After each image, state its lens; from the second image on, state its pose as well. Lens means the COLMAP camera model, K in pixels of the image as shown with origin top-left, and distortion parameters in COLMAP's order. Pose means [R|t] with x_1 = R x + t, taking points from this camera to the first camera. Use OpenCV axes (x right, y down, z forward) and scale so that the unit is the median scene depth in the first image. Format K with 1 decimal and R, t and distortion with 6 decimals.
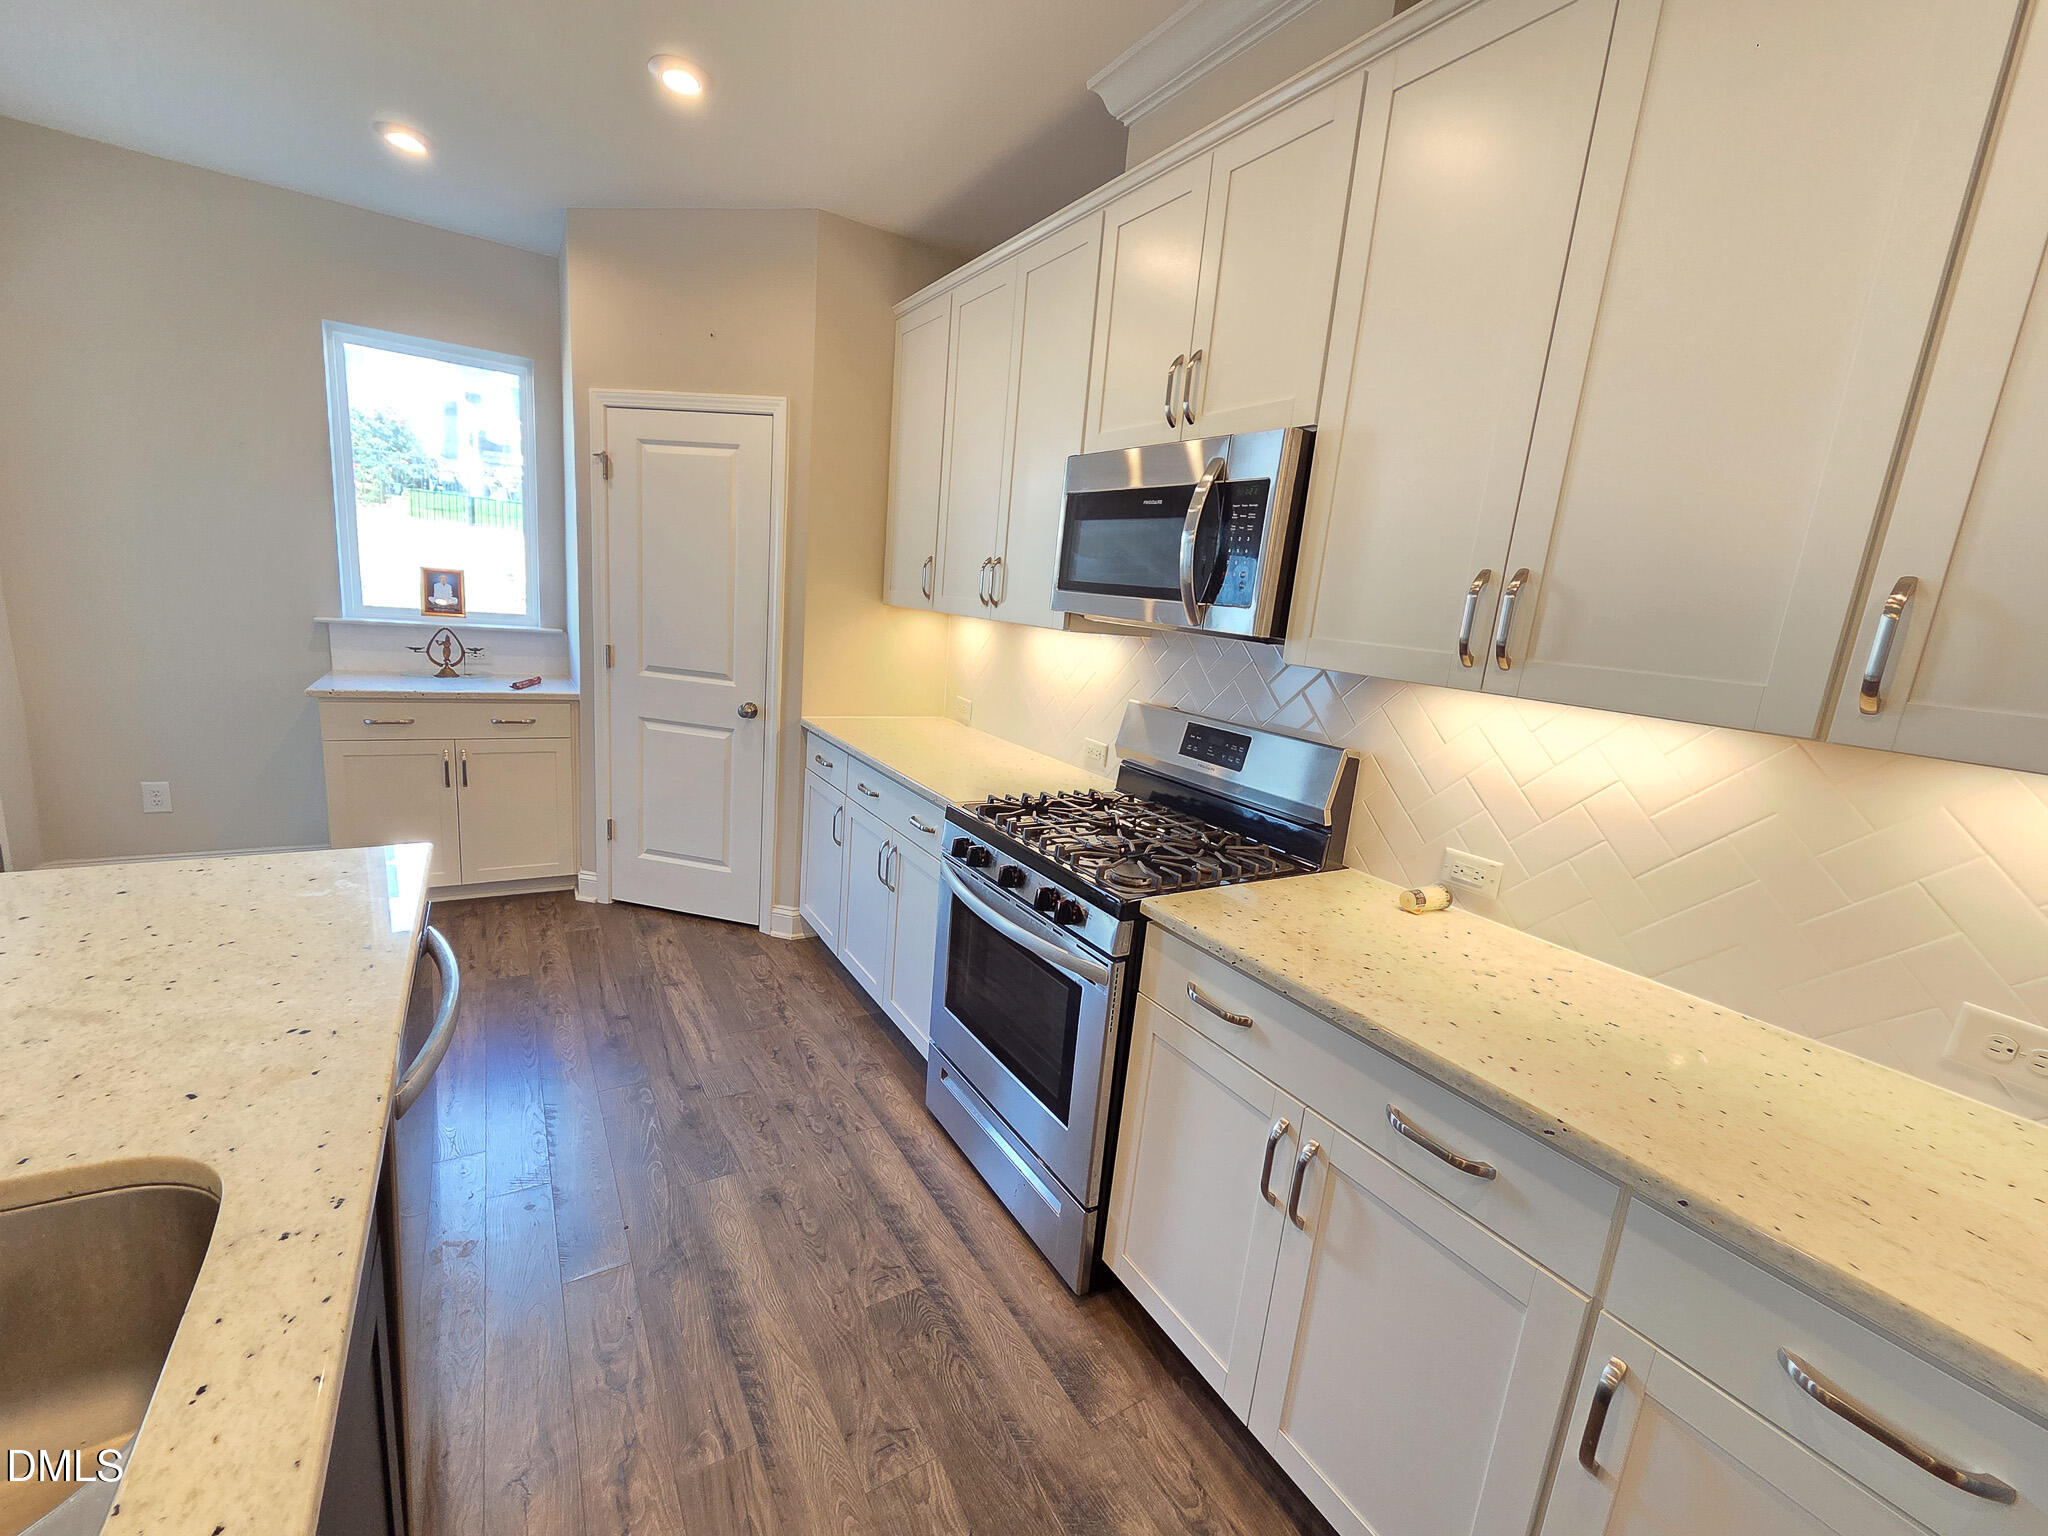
lens RADIAL K [[841.1, 0, 1018.6], [0, 841.1, 766.2], [0, 0, 1]] dist [0.003615, -0.000250]
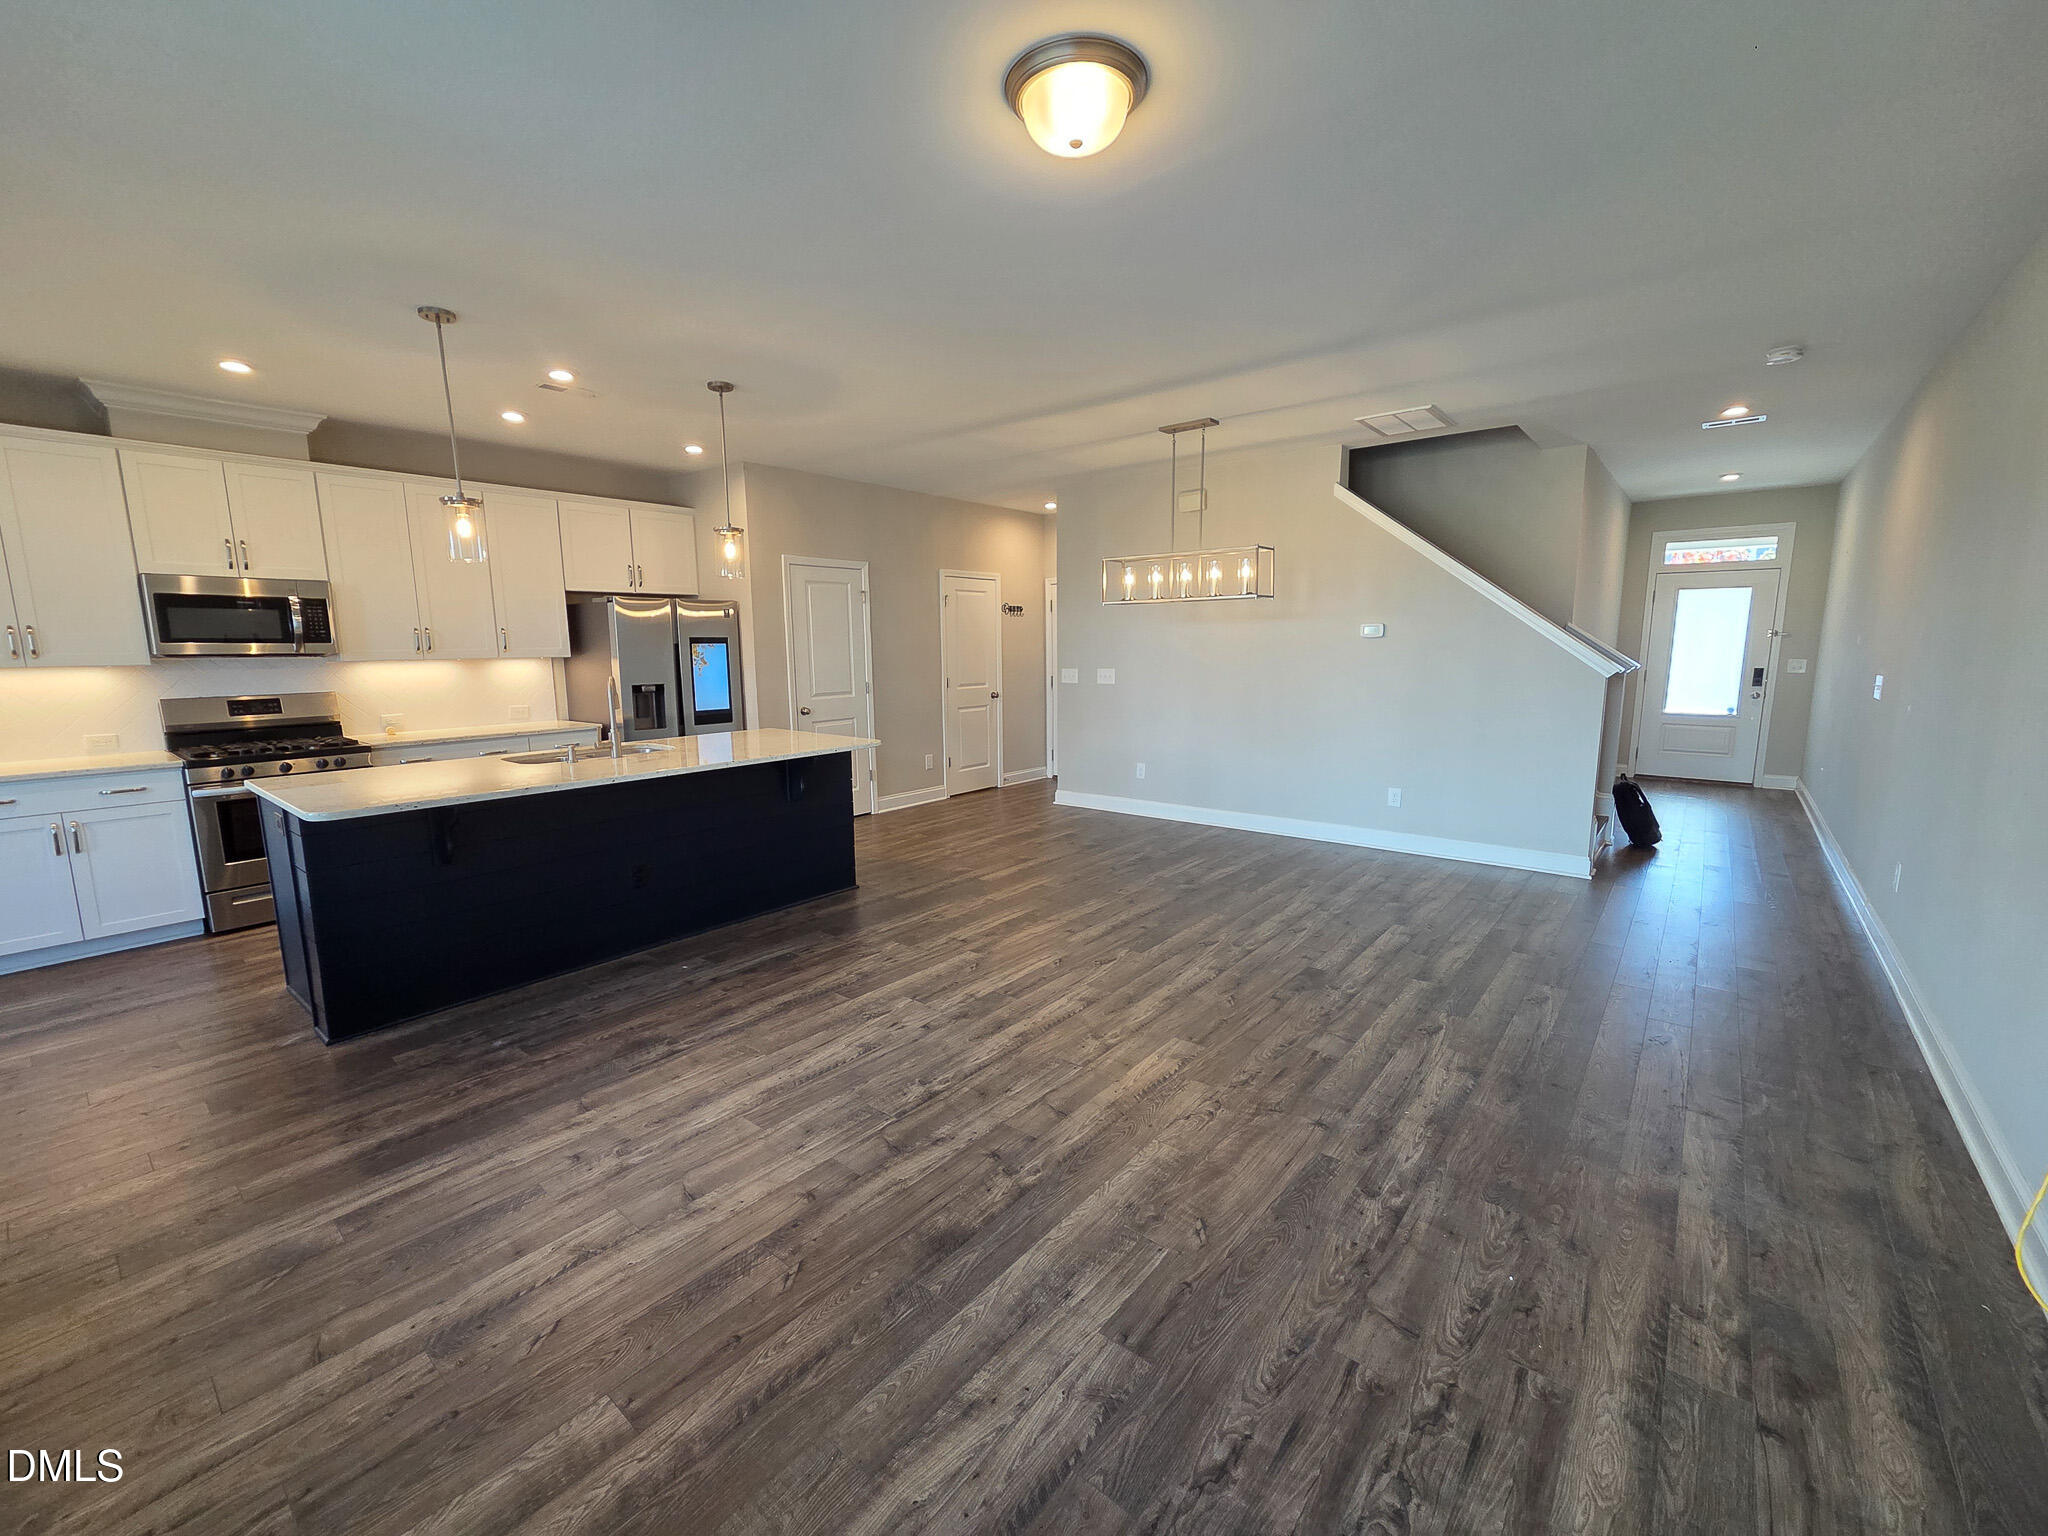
lens RADIAL K [[841.1, 0, 1010.1], [0, 841.1, 771.3], [0, 0, 1]] dist [0.003615, -0.000250]
pose [[-0.313574, -0.226844, 0.922070, -2.353791], [0.176907, 0.940089, 0.291439, -0.153656], [-0.932939, 0.254509, -0.254657, -0.223171]]
